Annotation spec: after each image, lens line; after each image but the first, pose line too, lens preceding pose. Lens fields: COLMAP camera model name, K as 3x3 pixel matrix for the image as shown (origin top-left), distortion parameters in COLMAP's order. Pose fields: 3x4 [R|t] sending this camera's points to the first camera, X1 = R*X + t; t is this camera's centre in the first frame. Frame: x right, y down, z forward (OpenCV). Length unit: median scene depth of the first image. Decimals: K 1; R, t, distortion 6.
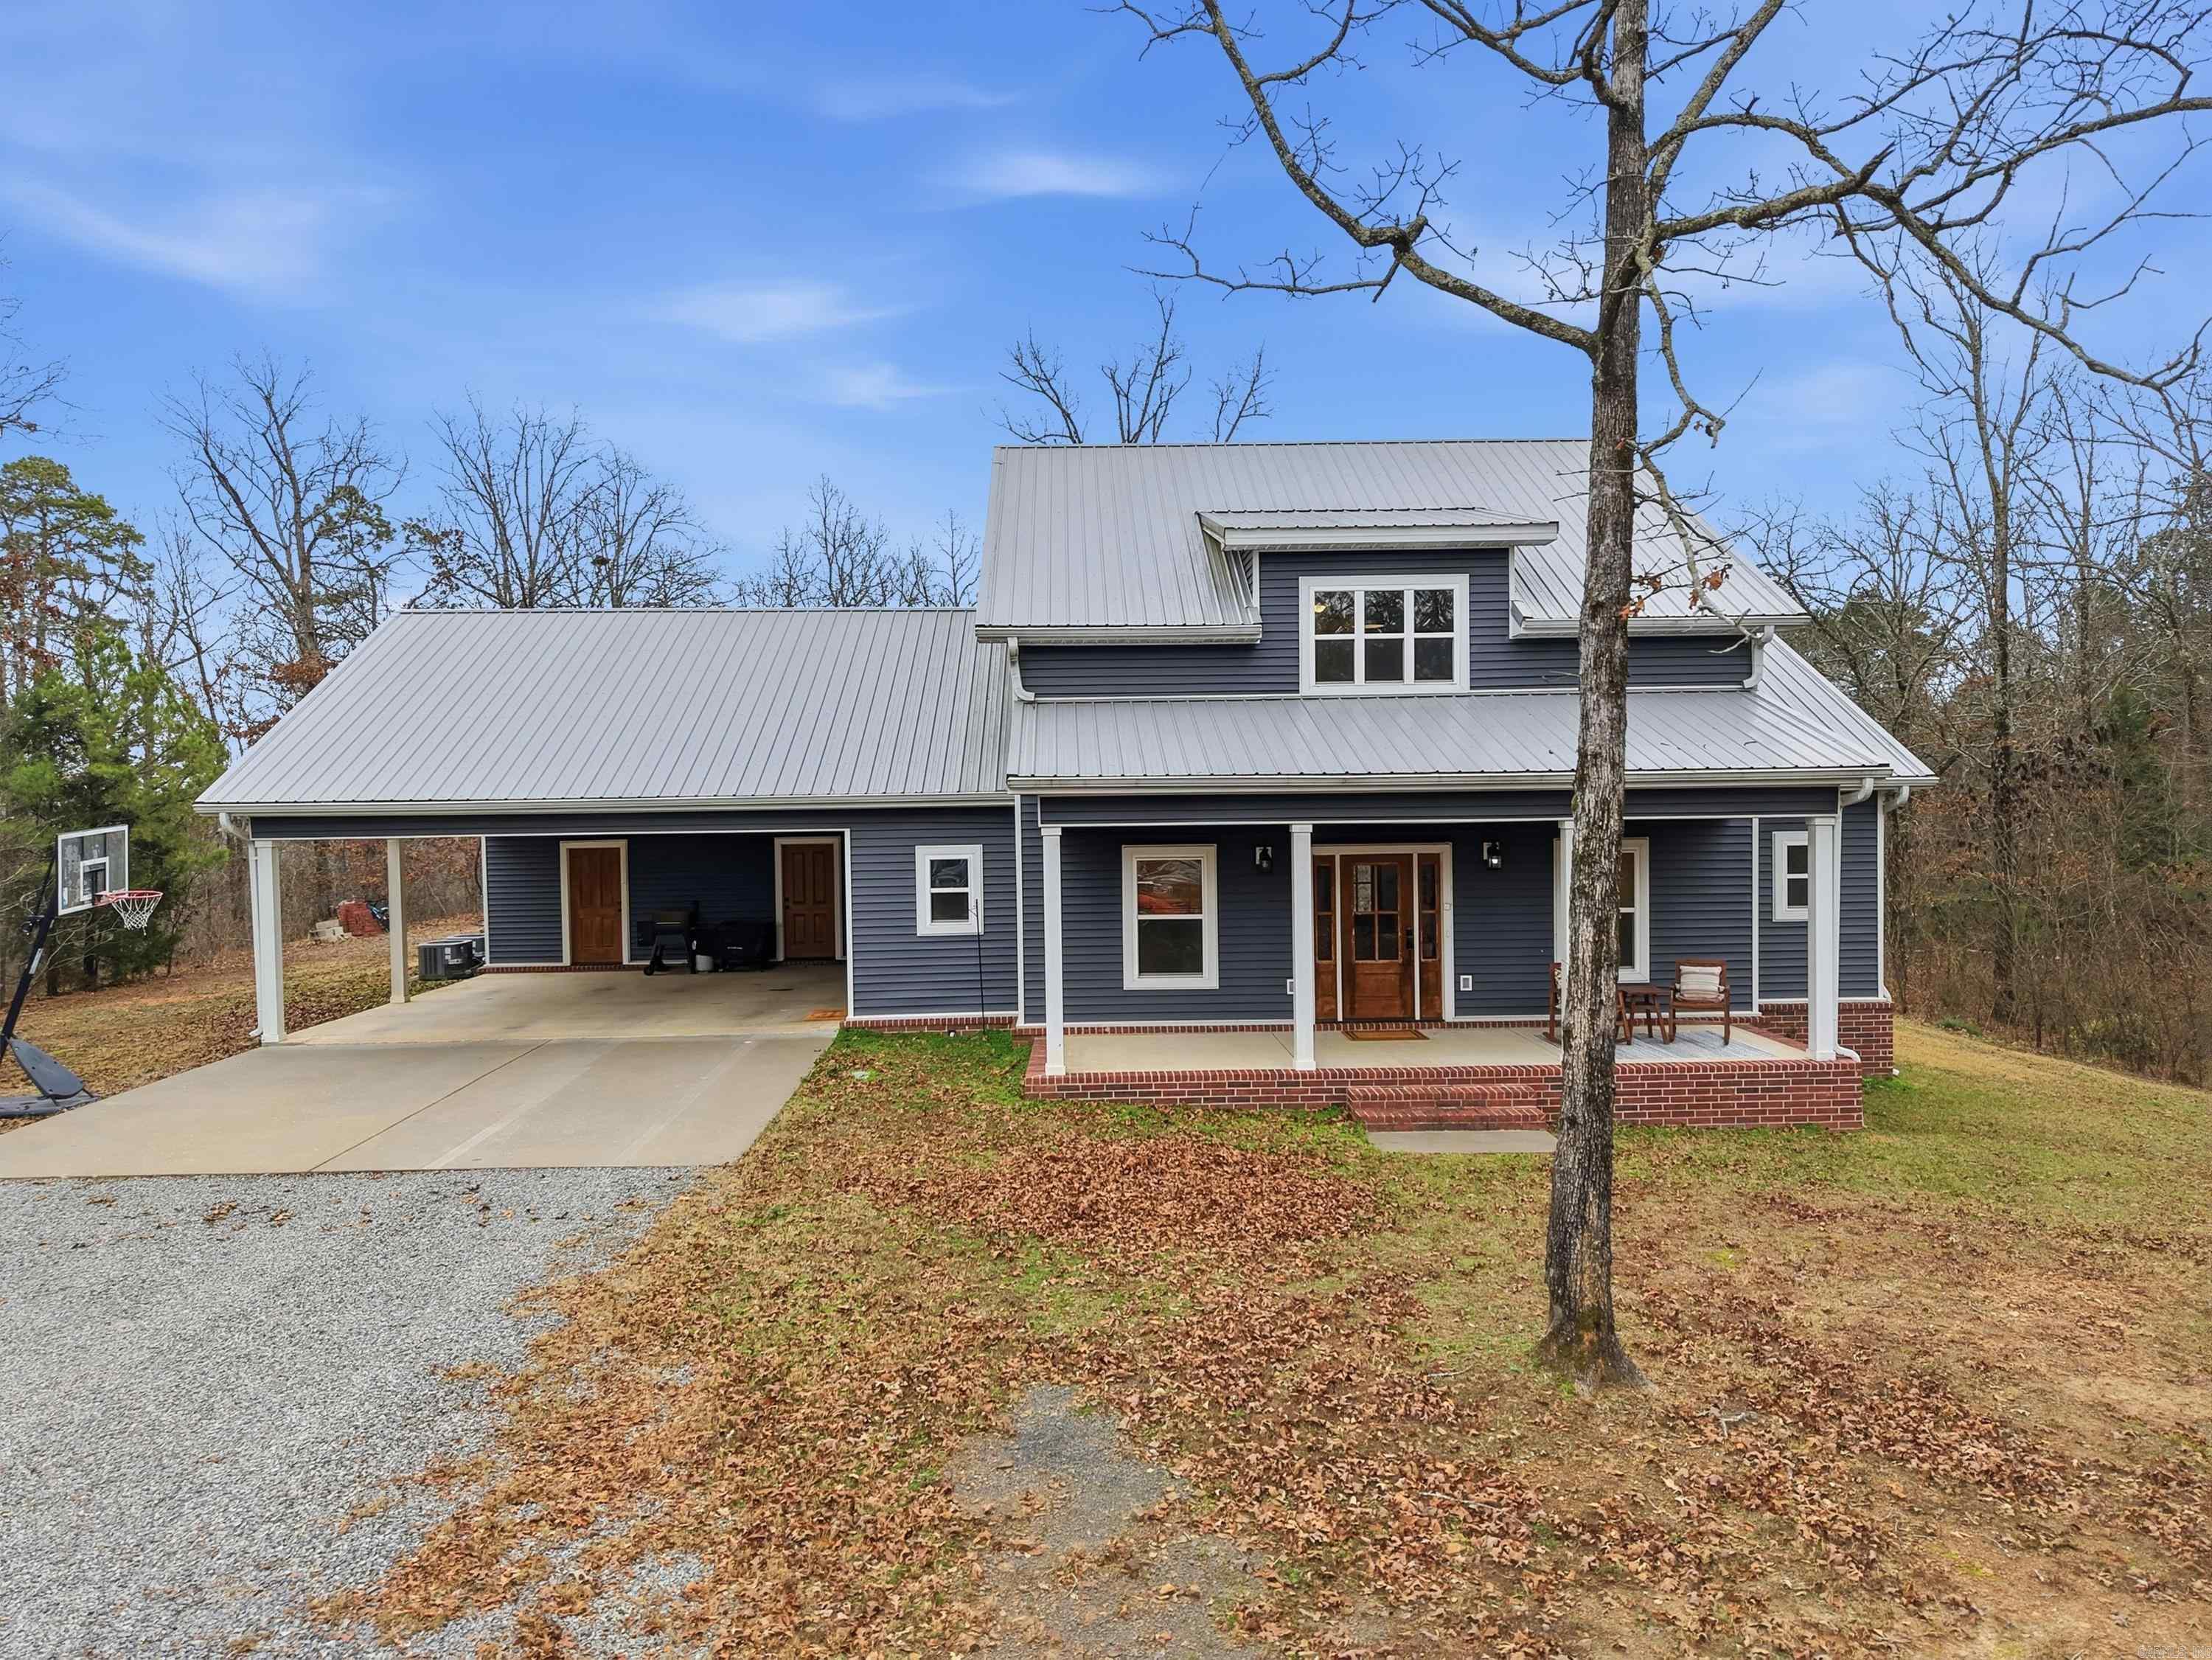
lens RADIAL K [[1526.6, 0, 949.6], [0, 1526.6, 825.8], [0, 0, 1]] dist [0.075766, -0.094333]
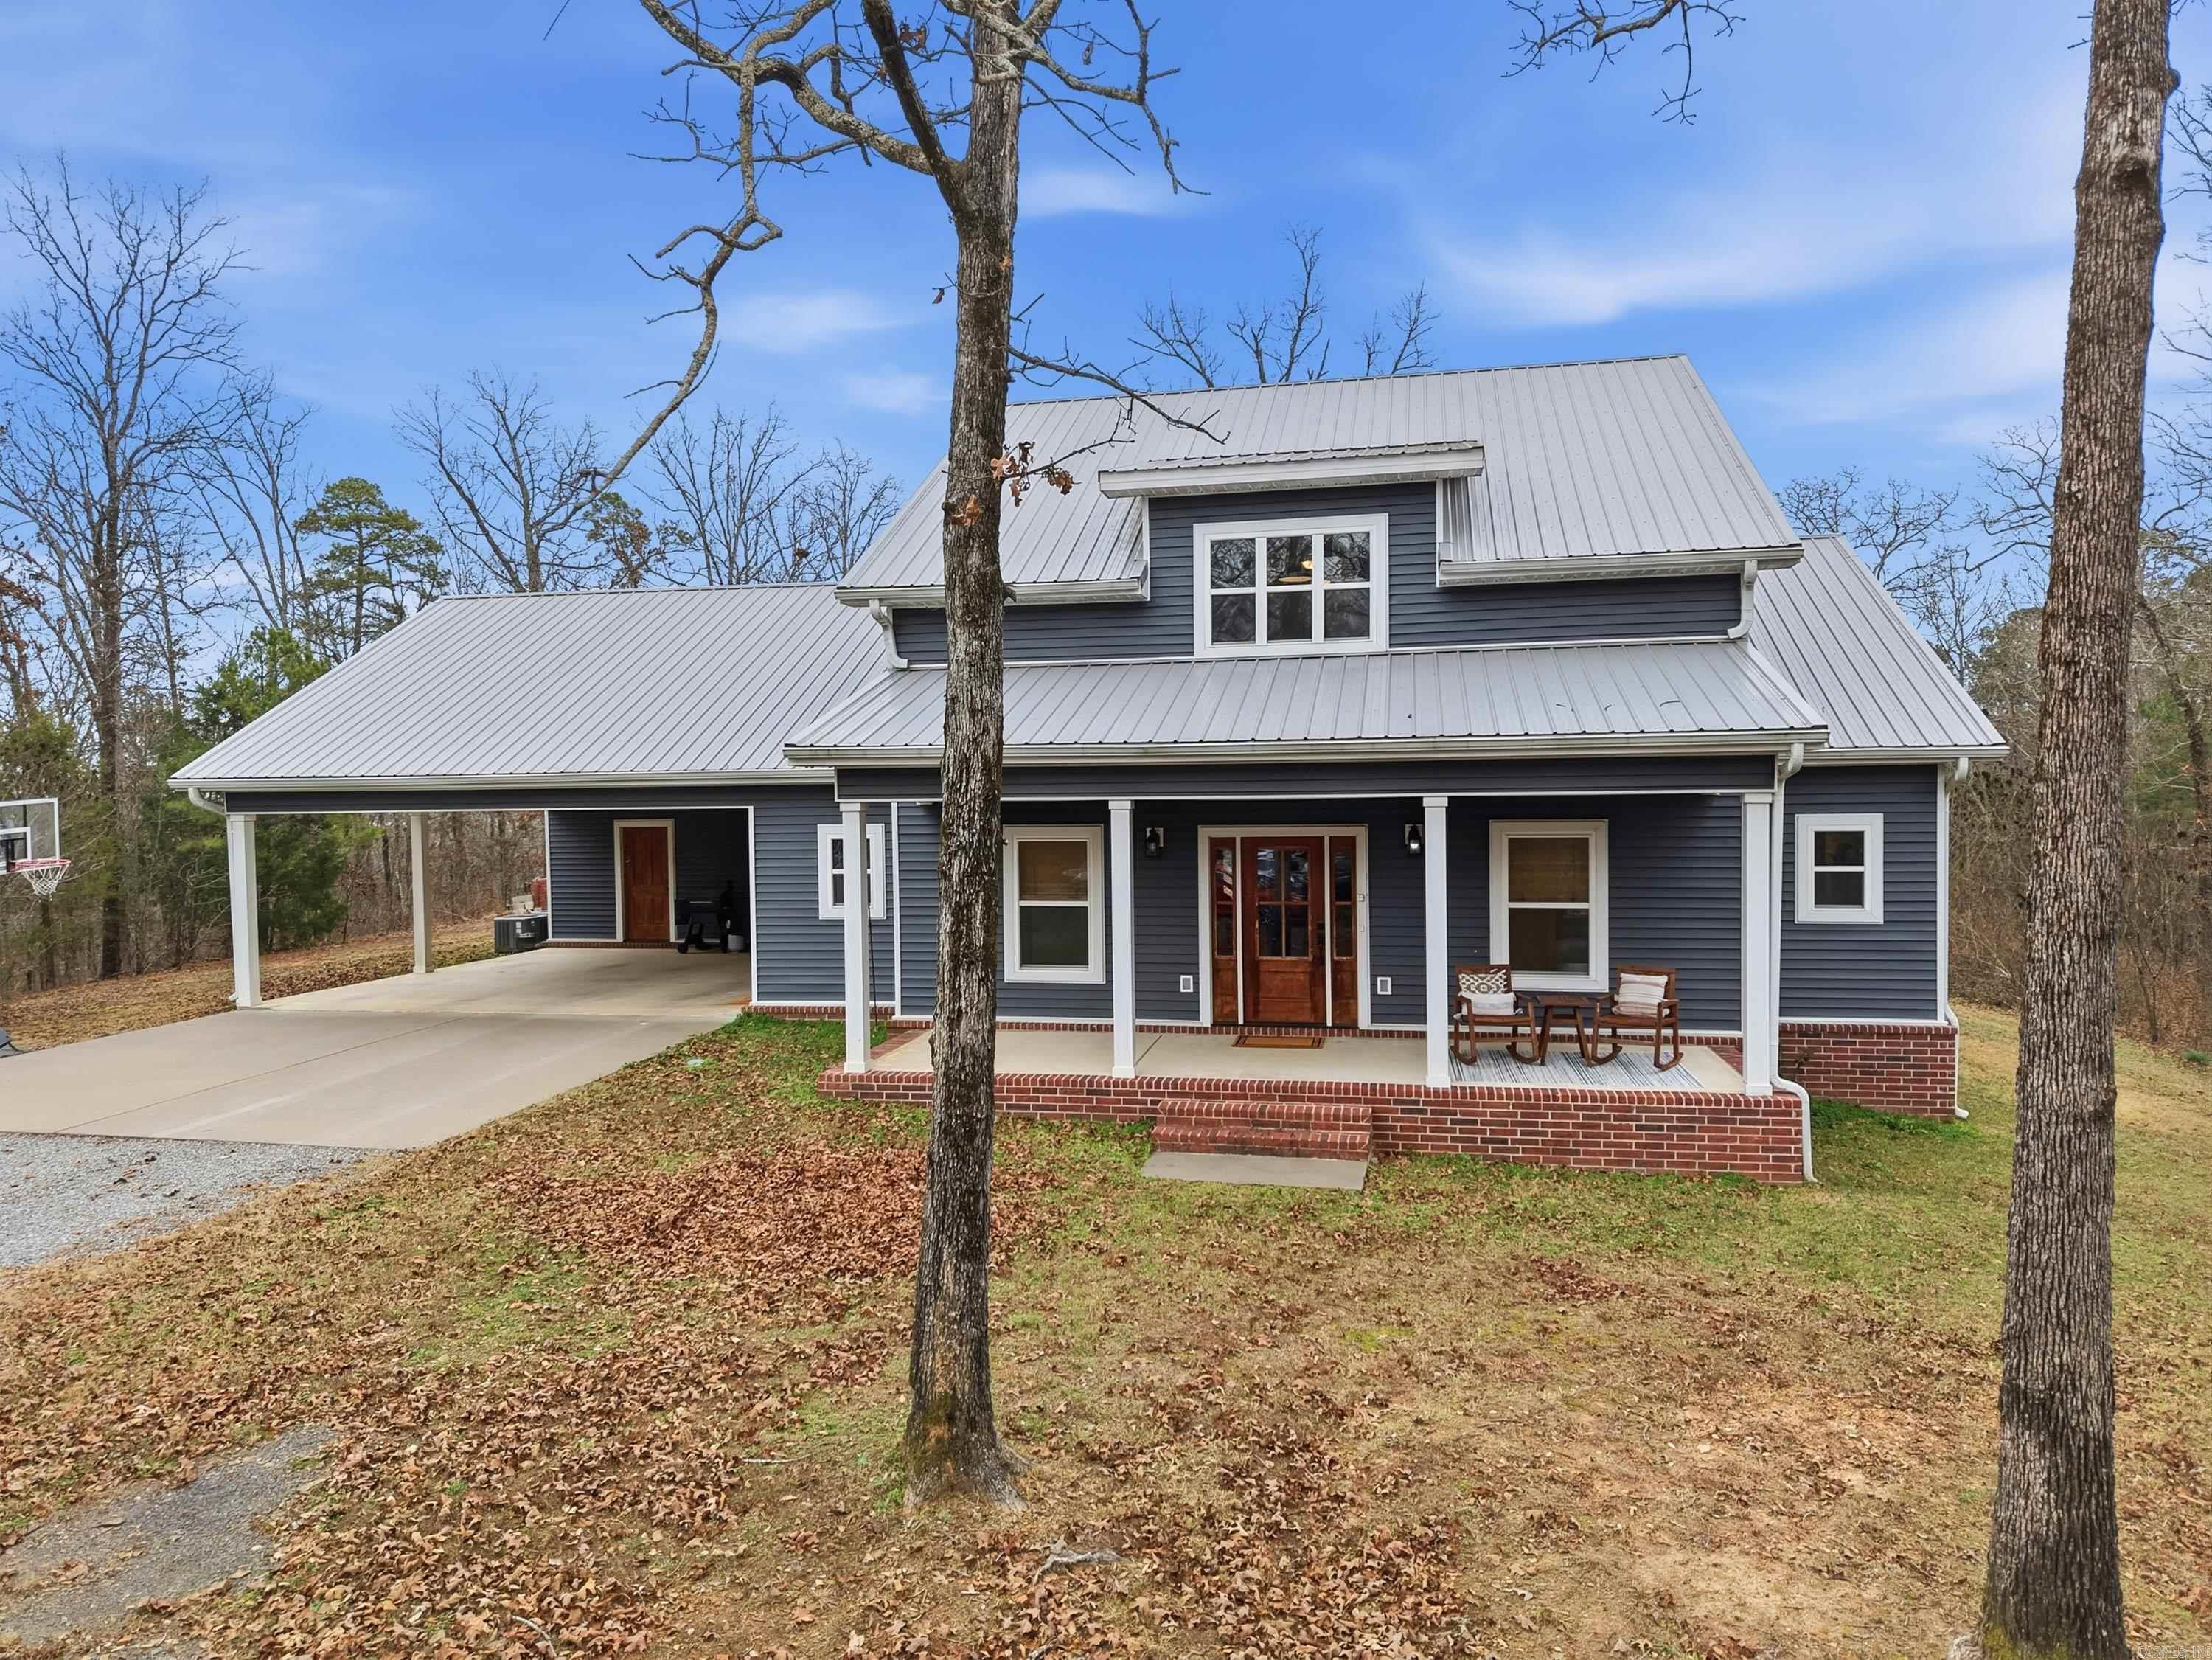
lens RADIAL K [[1457.5, 0, 1106.0], [0, 1457.5, 830.0], [0, 0, 1]] dist [0.072027, -0.065102]
pose [[0.973524, 0.007890, -0.228450, 0.372857], [-0.006166, 0.999947, 0.008258, 0.008359], [0.228503, -0.006631, 0.973521, 0.160703]]
